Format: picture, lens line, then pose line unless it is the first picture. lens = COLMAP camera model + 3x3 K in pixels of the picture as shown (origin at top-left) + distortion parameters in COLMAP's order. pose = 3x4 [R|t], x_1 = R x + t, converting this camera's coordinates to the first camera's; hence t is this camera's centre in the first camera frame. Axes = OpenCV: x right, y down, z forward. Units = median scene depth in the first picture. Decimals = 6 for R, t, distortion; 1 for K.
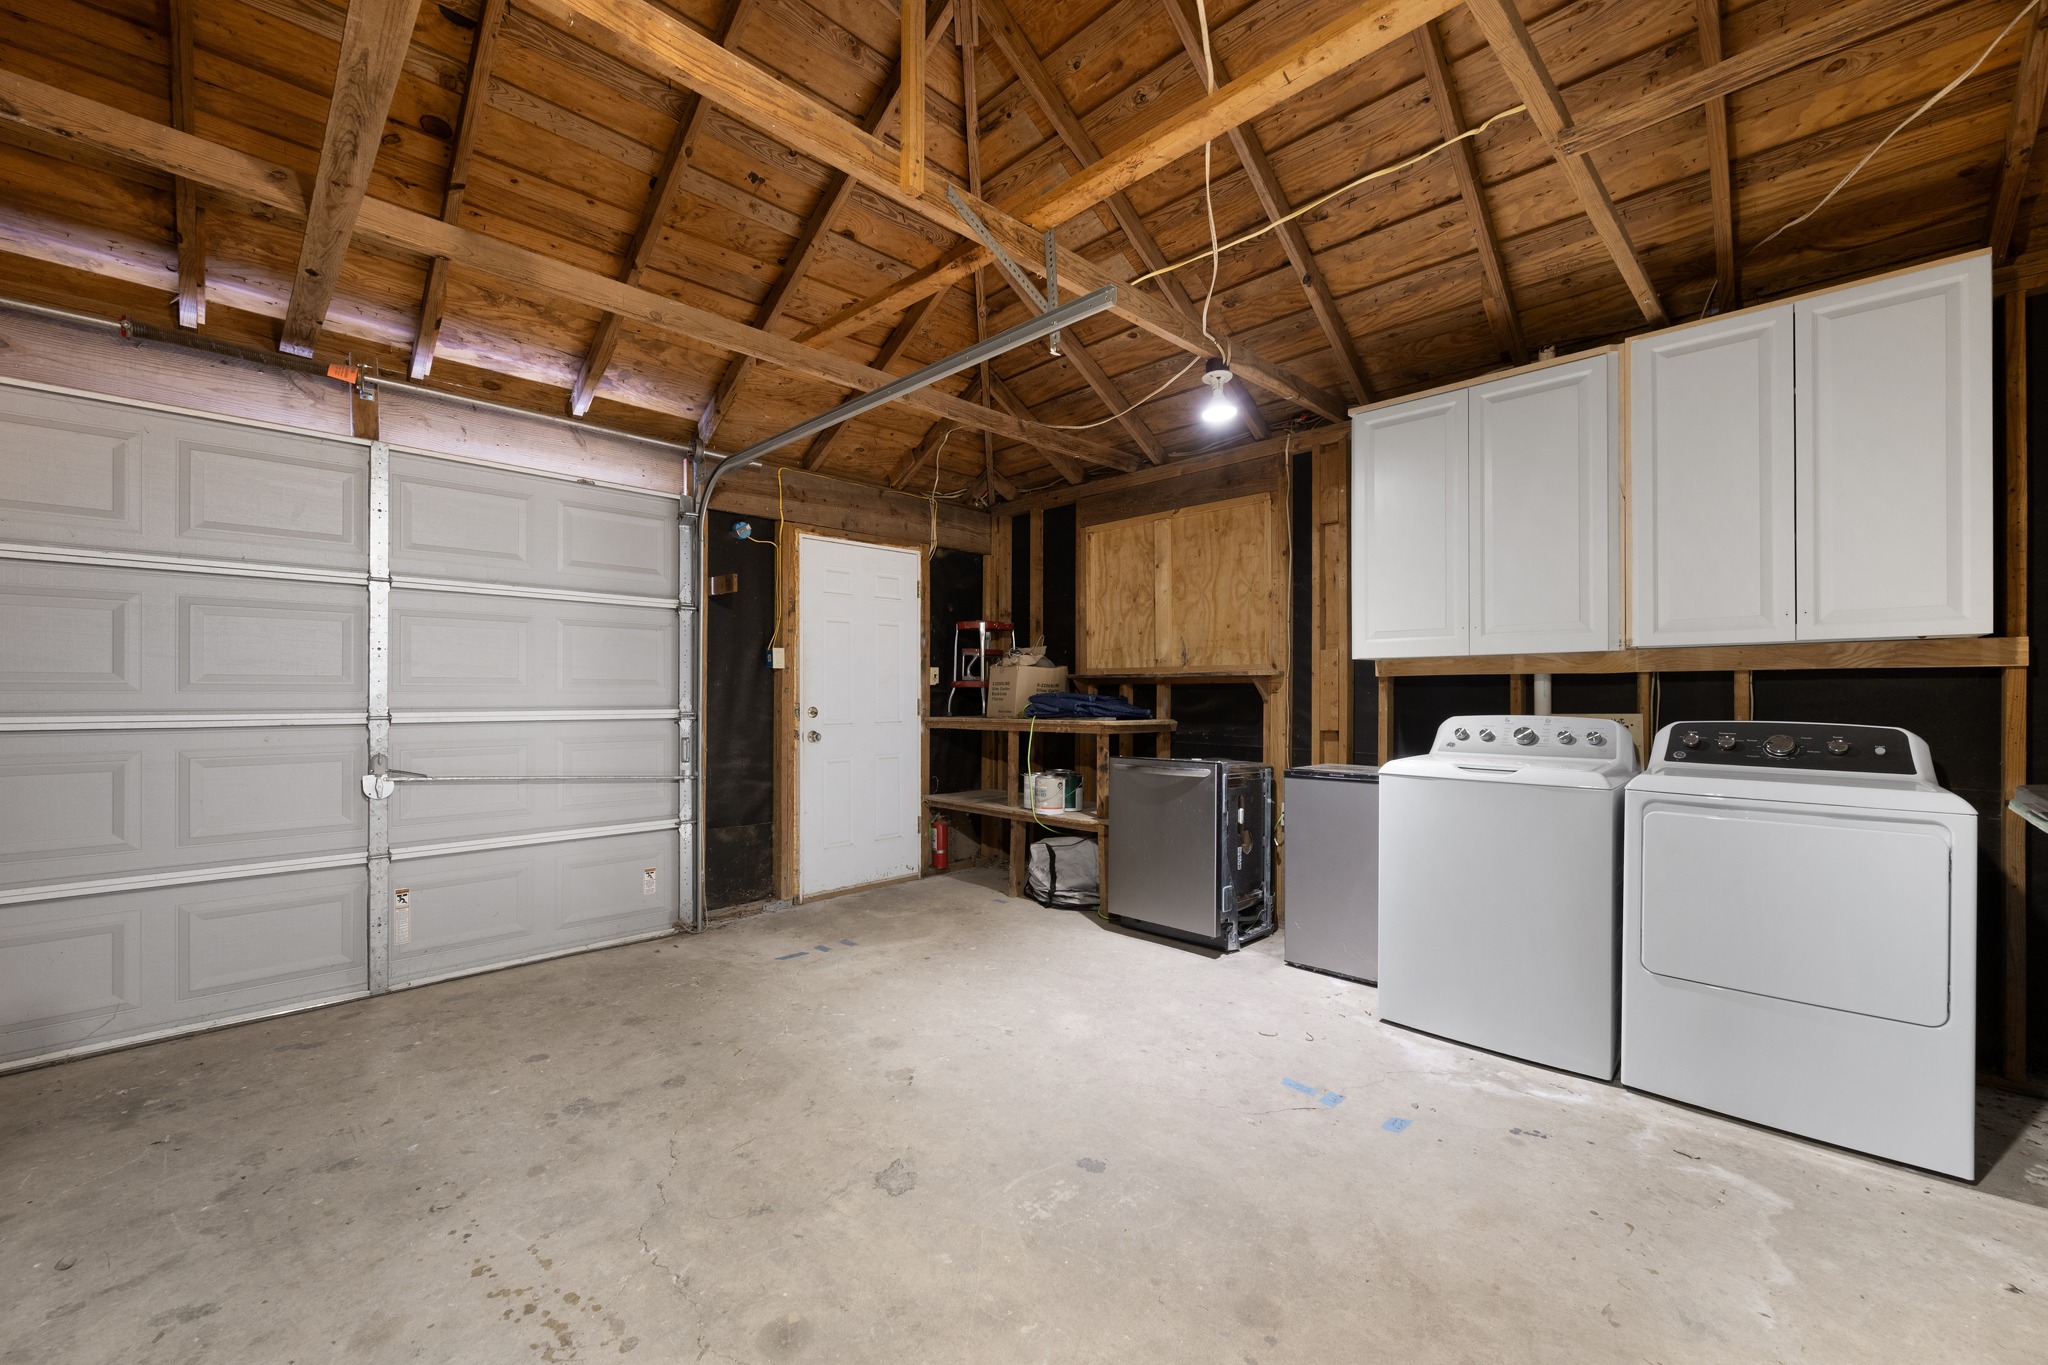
lens RADIAL K [[806.9, 0, 1022.6], [0, 806.9, 687.8], [0, 0, 1]] dist [-0.000468, -0.000048]
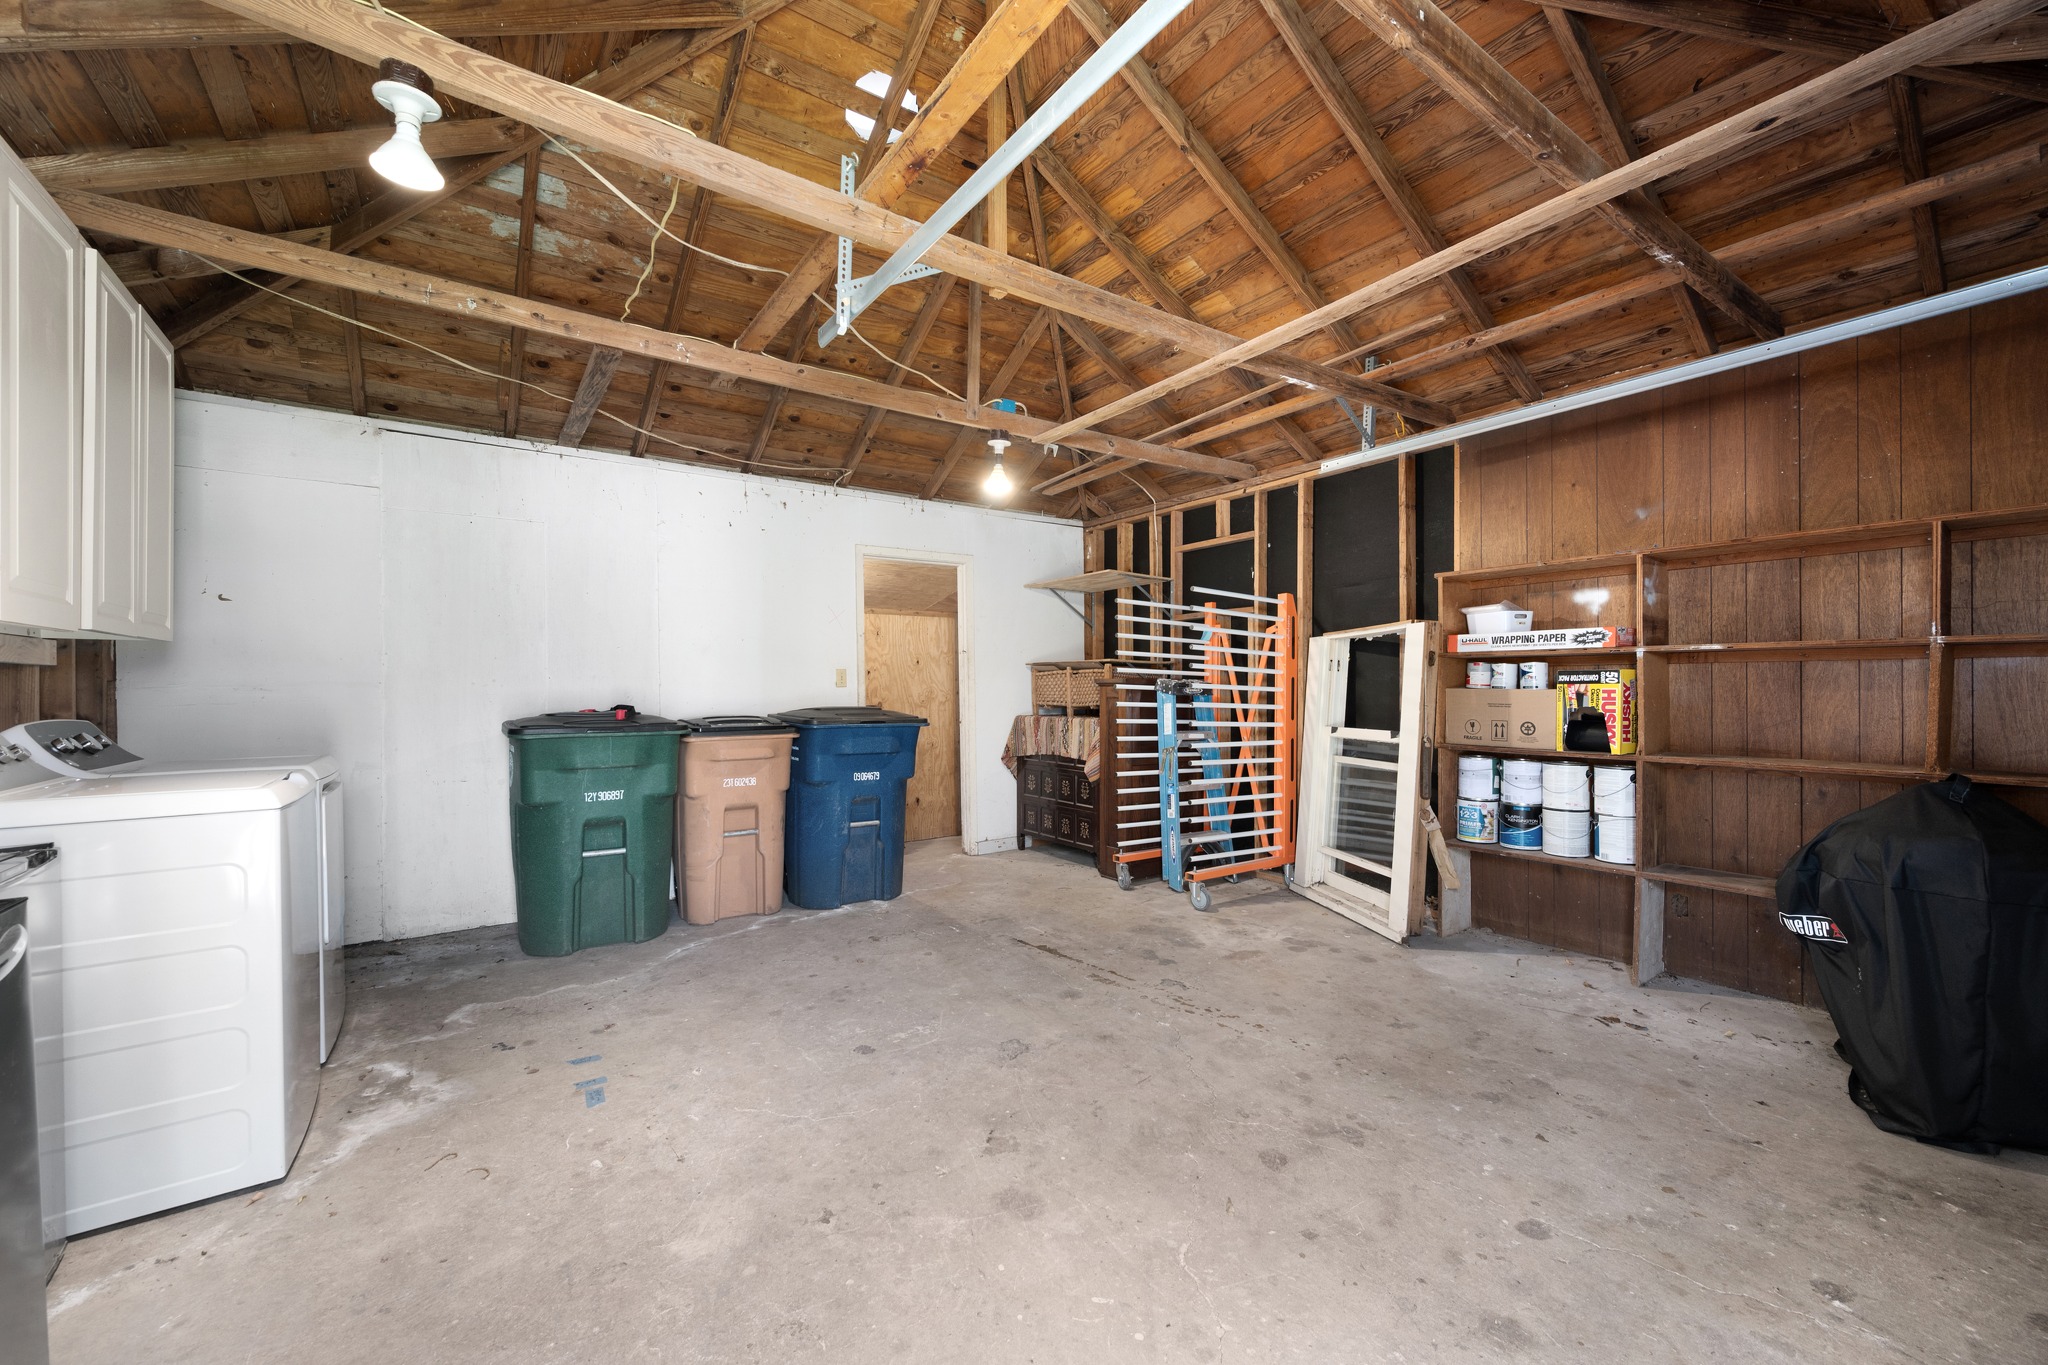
lens RADIAL K [[806.9, 0, 1025.0], [0, 806.9, 688.3], [0, 0, 1]] dist [-0.000468, -0.000048]
pose [[-0.984552, 0.004122, 0.175044, -0.369876], [0.003201, 0.999980, -0.005545, 0.018023], [-0.175063, -0.004899, -0.984545, 2.080465]]
